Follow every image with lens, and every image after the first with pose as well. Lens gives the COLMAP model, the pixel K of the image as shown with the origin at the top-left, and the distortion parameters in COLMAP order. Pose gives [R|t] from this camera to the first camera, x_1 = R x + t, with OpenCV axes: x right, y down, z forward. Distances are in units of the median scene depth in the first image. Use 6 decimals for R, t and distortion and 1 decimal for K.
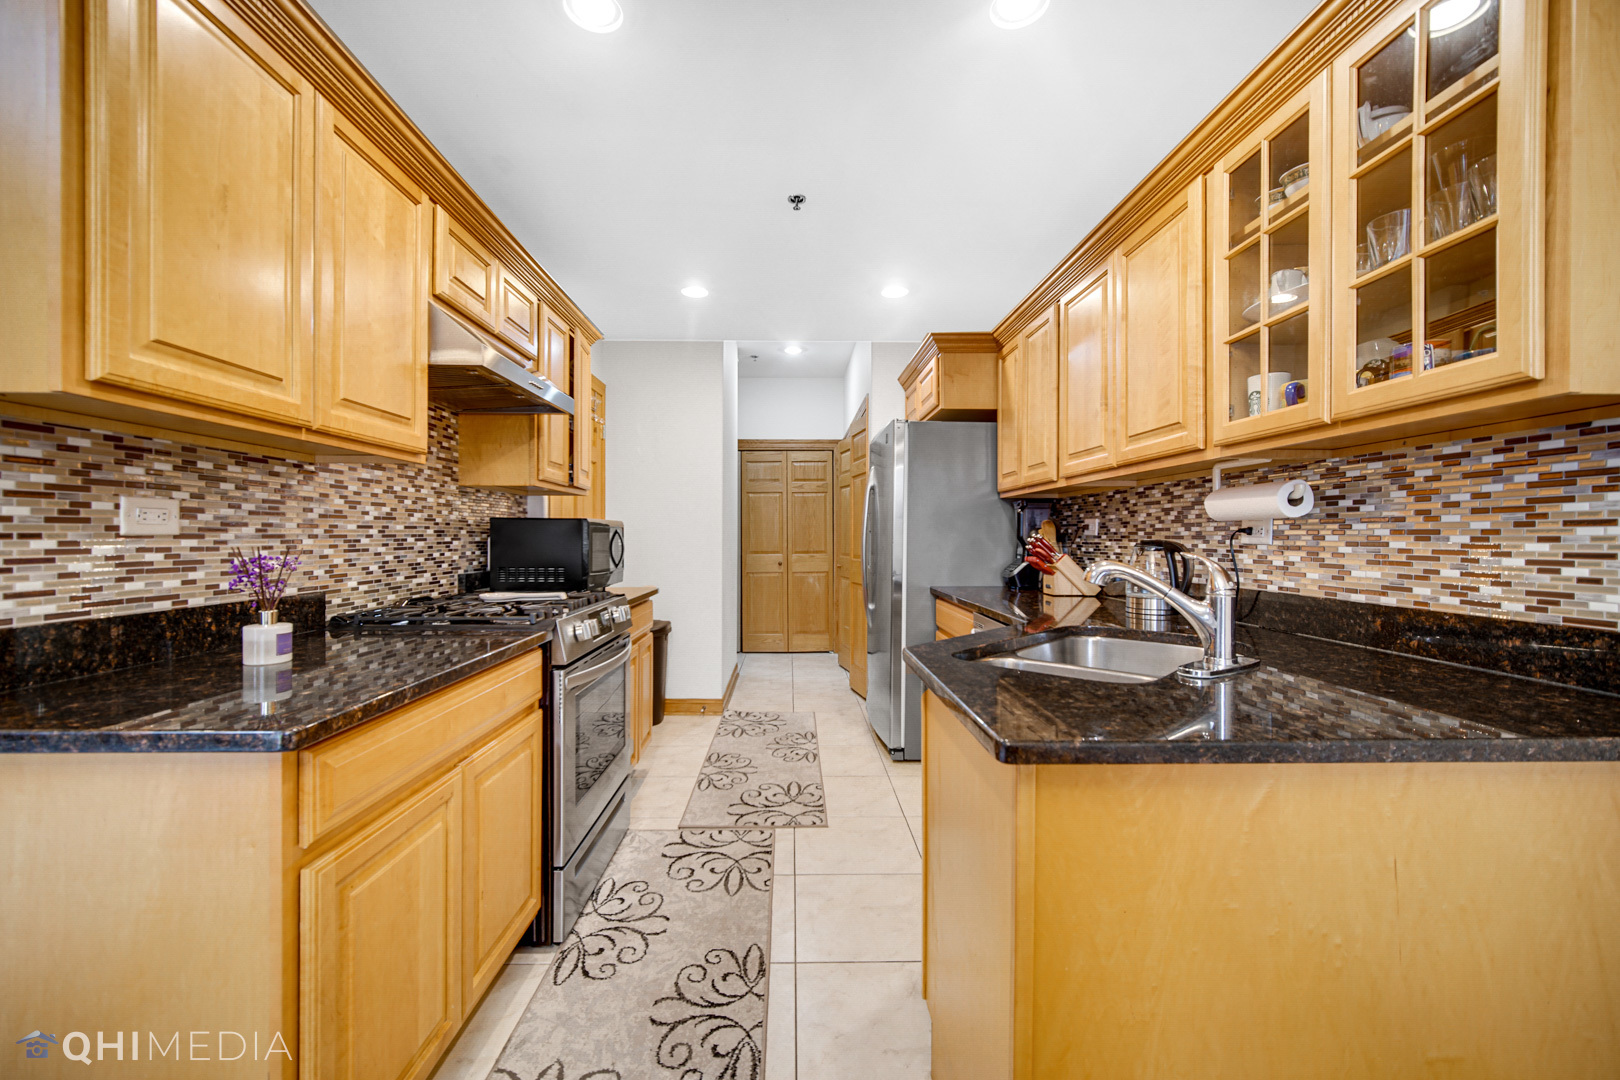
lens RADIAL K [[666.8, 0, 804.8], [0, 666.8, 531.7], [0, 0, 1]] dist [-0.000440, 0.001261]
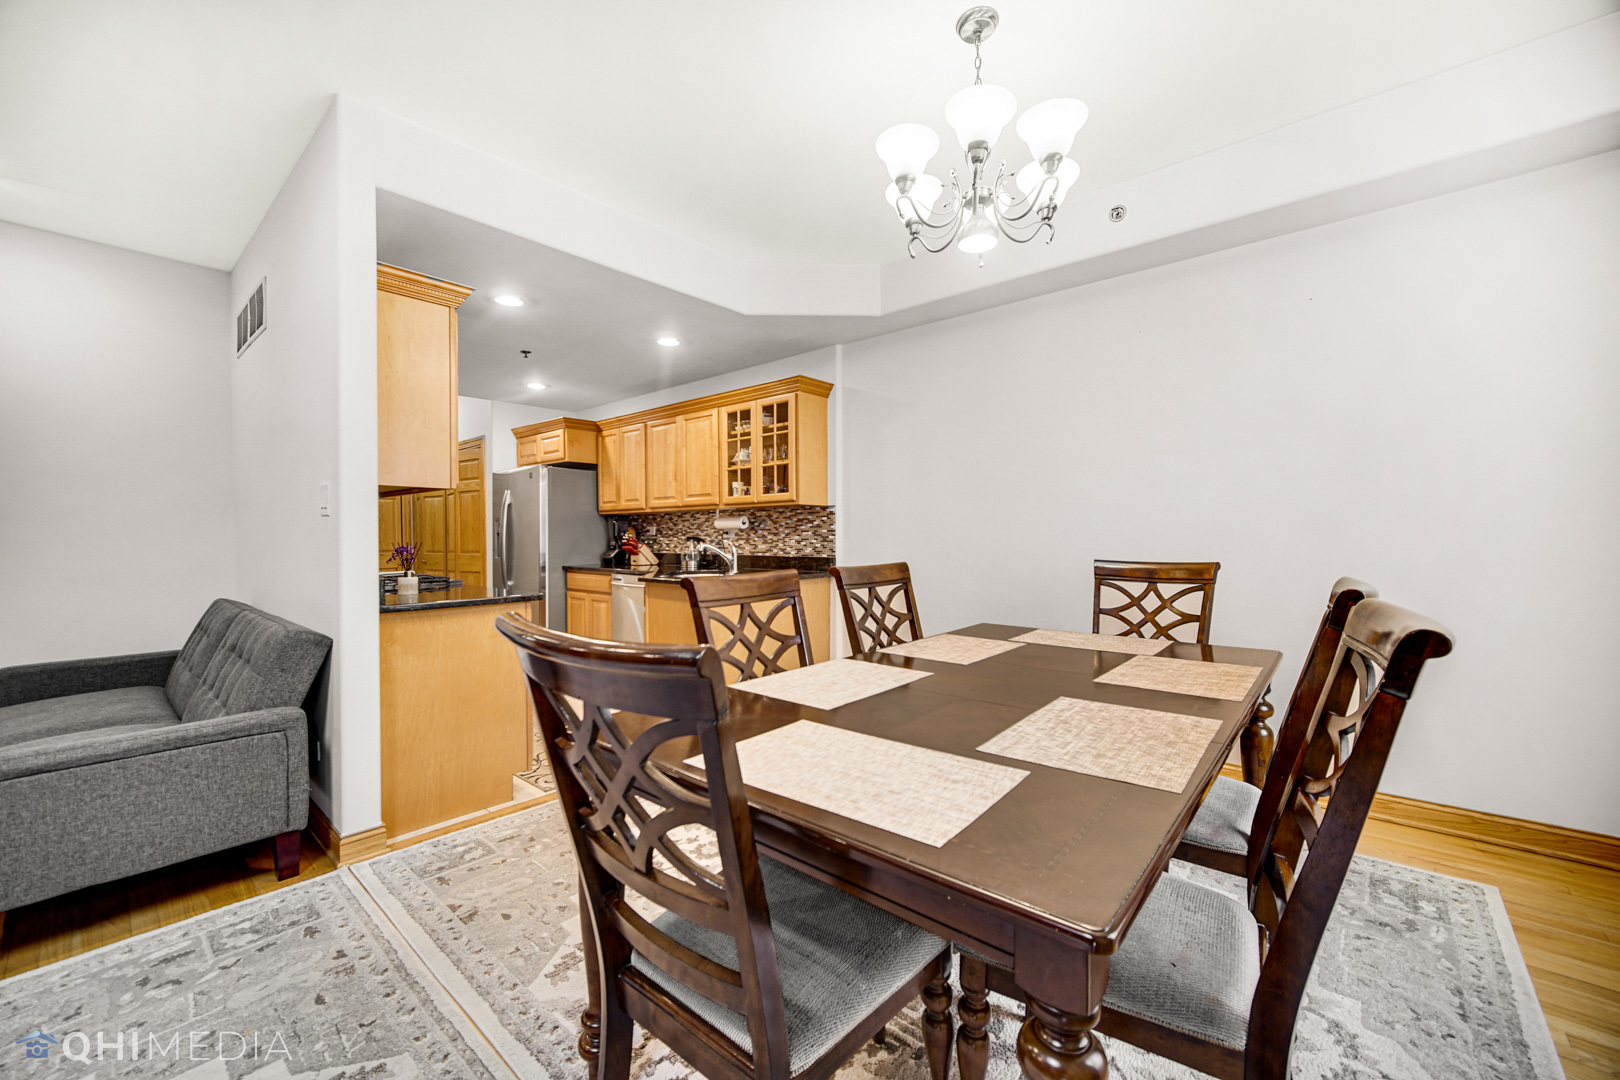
lens RADIAL K [[642.1, 0, 820.7], [0, 642.1, 537.5], [0, 0, 1]] dist [-0.004460, 0.001194]
pose [[0.676106, -0.003050, 0.736798, -1.051786], [-0.001512, 0.999984, 0.005527, 0.002192], [-0.736802, -0.004851, 0.676091, -1.096076]]
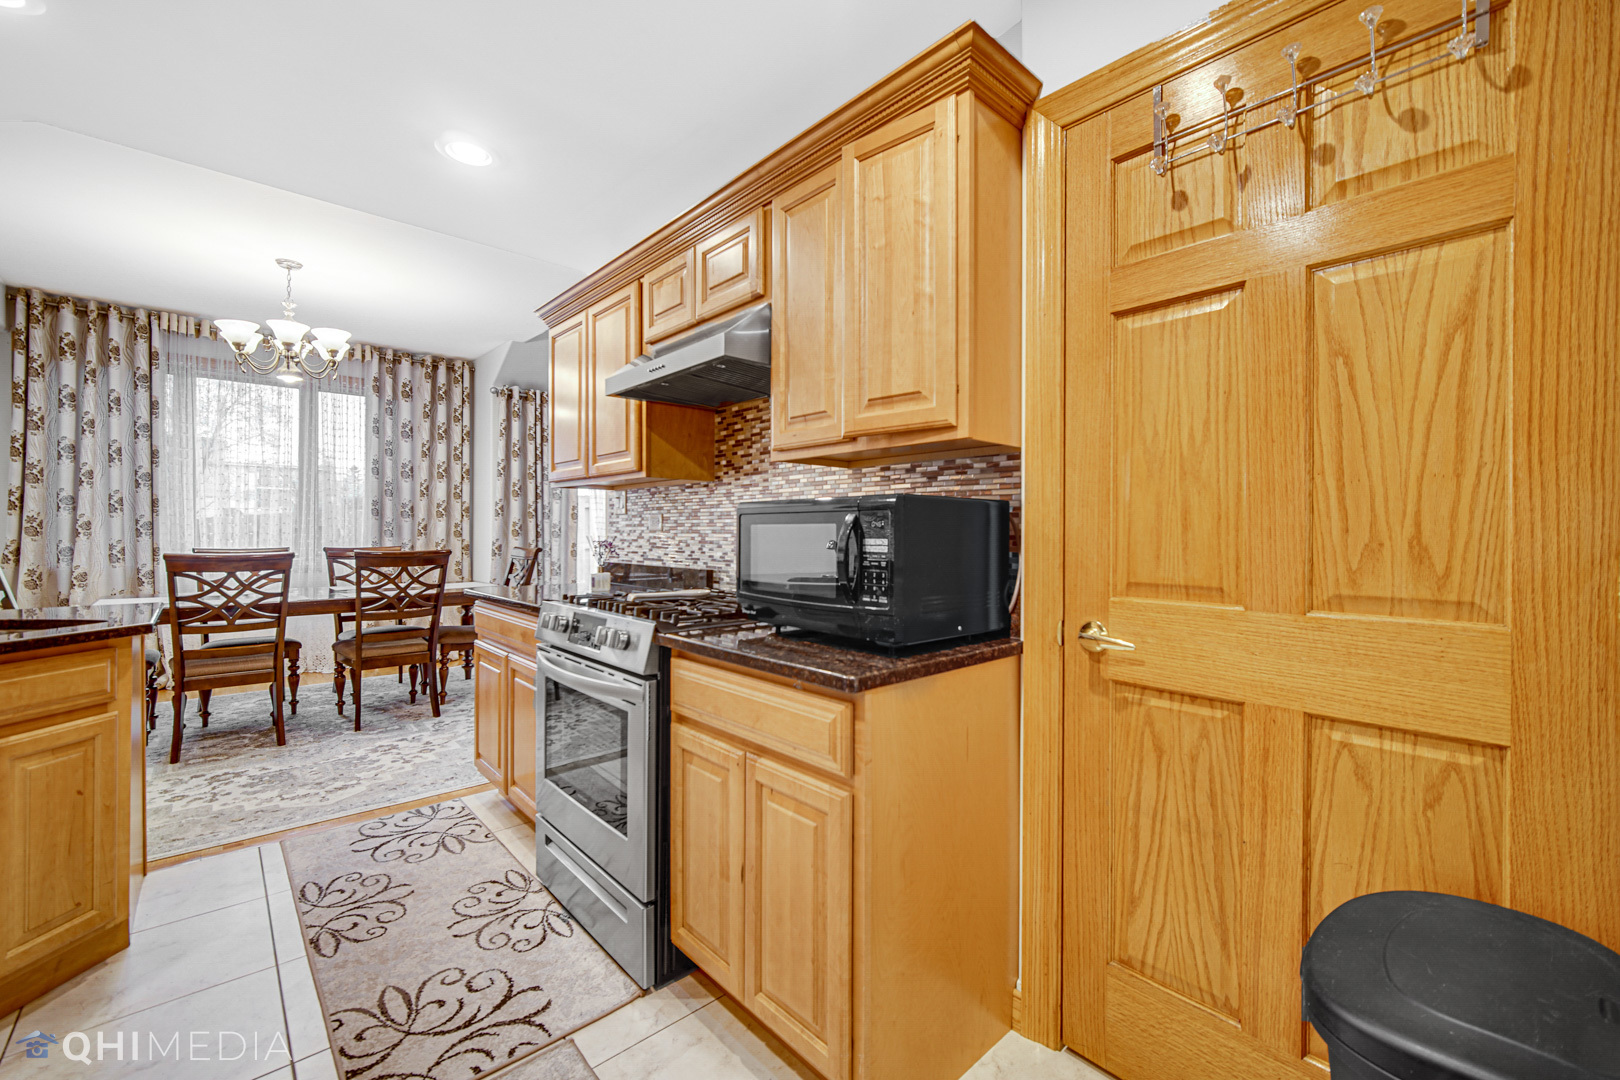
lens RADIAL K [[666.8, 0, 839.8], [0, 666.8, 531.6], [0, 0, 1]] dist [-0.000440, 0.001261]
pose [[-0.739844, -0.006717, -0.672745, 0.033925], [-0.001954, 0.999967, -0.007836, 0.017115], [0.672776, -0.004483, -0.739833, 2.259514]]
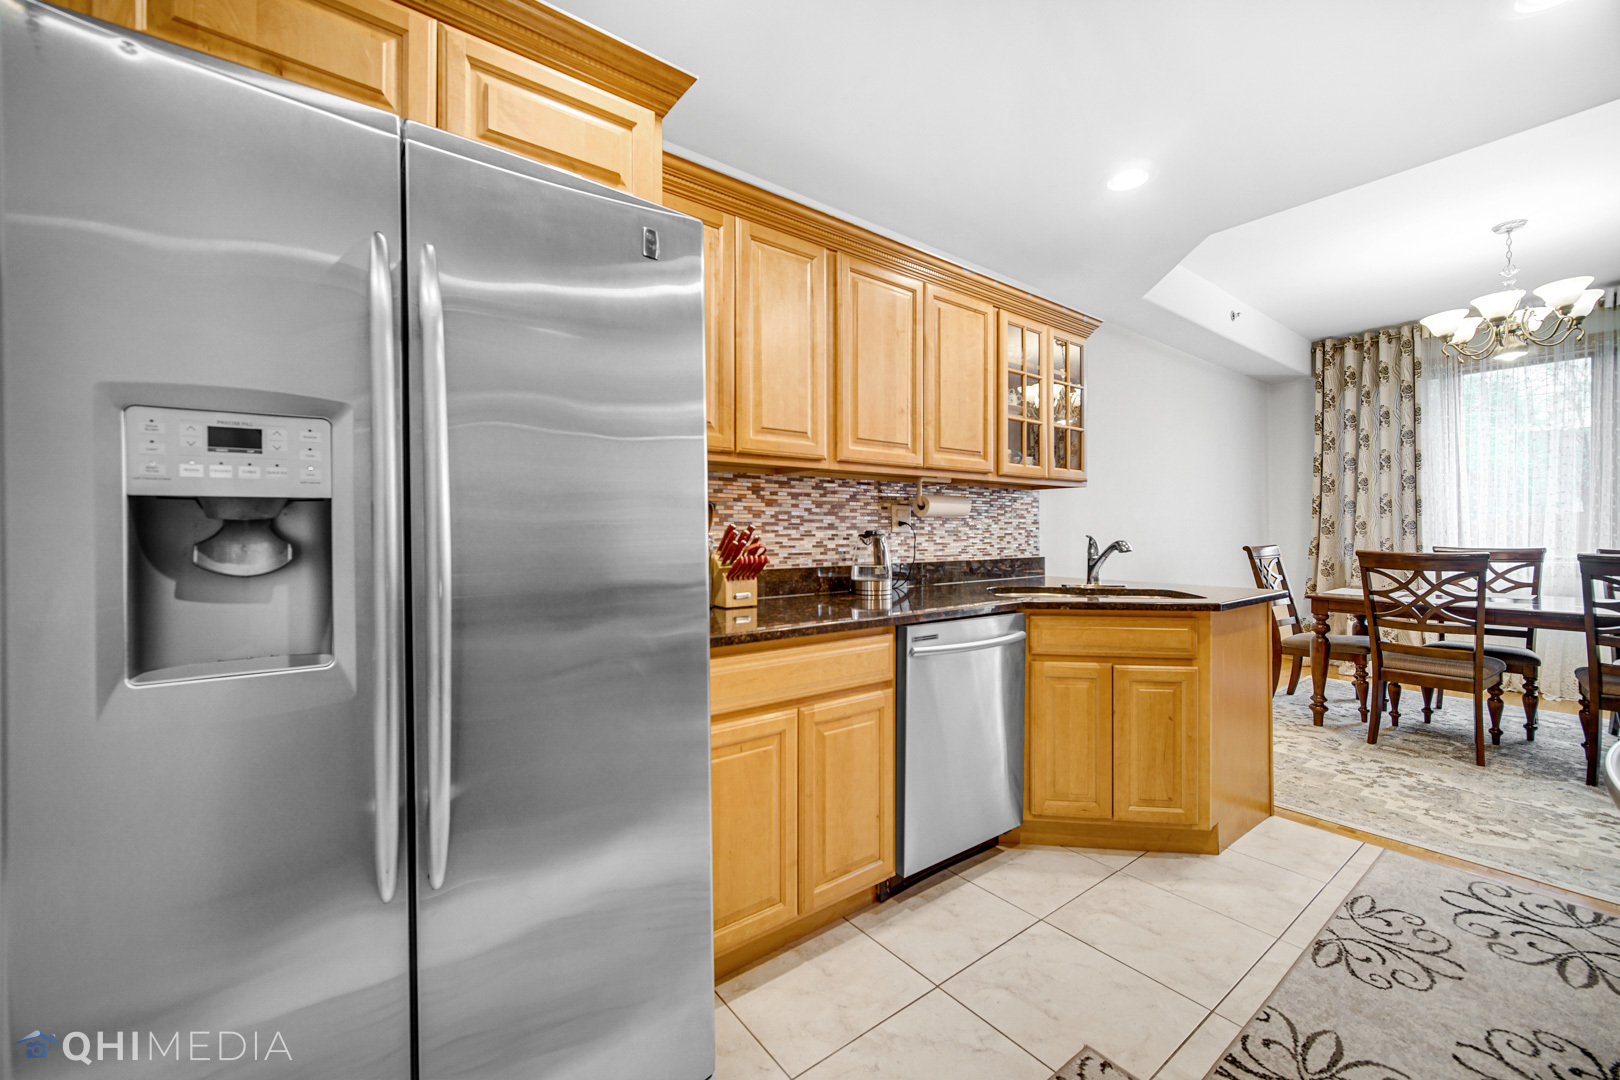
lens RADIAL K [[642.1, 0, 805.6], [0, 642.1, 532.7], [0, 0, 1]] dist [-0.004460, 0.001194]
pose [[-0.593944, -0.003848, 0.804497, -0.373848], [-0.004835, 0.999988, 0.001214, 0.019522], [-0.804492, -0.003169, -0.593955, 2.160804]]
